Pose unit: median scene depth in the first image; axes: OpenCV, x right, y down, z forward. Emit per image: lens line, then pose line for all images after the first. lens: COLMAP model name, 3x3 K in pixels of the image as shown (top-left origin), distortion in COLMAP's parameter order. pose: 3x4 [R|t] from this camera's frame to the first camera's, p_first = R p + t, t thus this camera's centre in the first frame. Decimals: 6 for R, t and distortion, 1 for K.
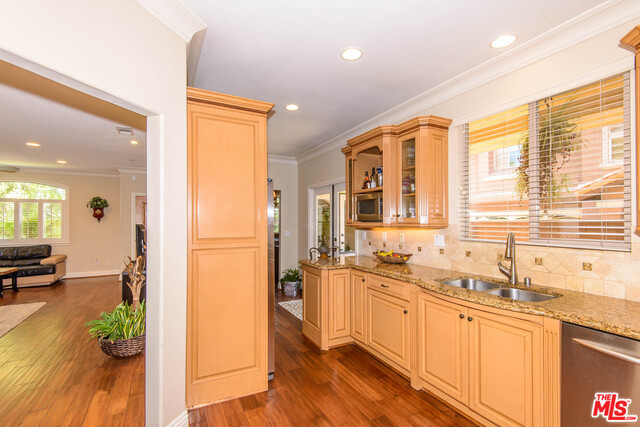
lens RADIAL K [[304.7, 0, 315.6], [0, 304.7, 217.4], [0, 0, 1]] dist [0.015085, -0.004061]
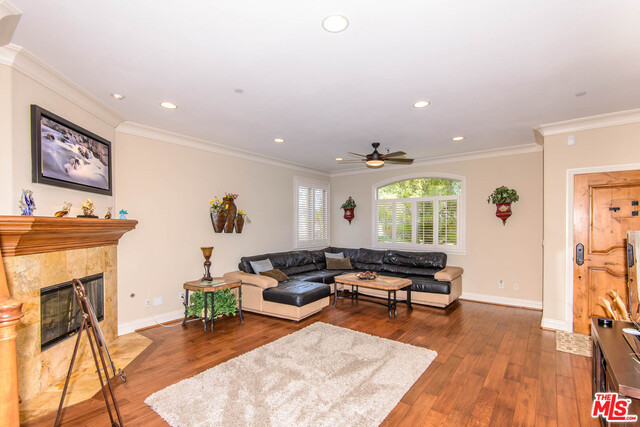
lens RADIAL K [[304.7, 0, 319.7], [0, 304.7, 228.5], [0, 0, 1]] dist [0.015085, -0.004061]
pose [[0.444309, 0.009378, -0.895824, -0.322497], [0.003895, 0.999916, 0.012400, 0.016840], [0.895865, -0.008999, 0.444235, 0.386007]]
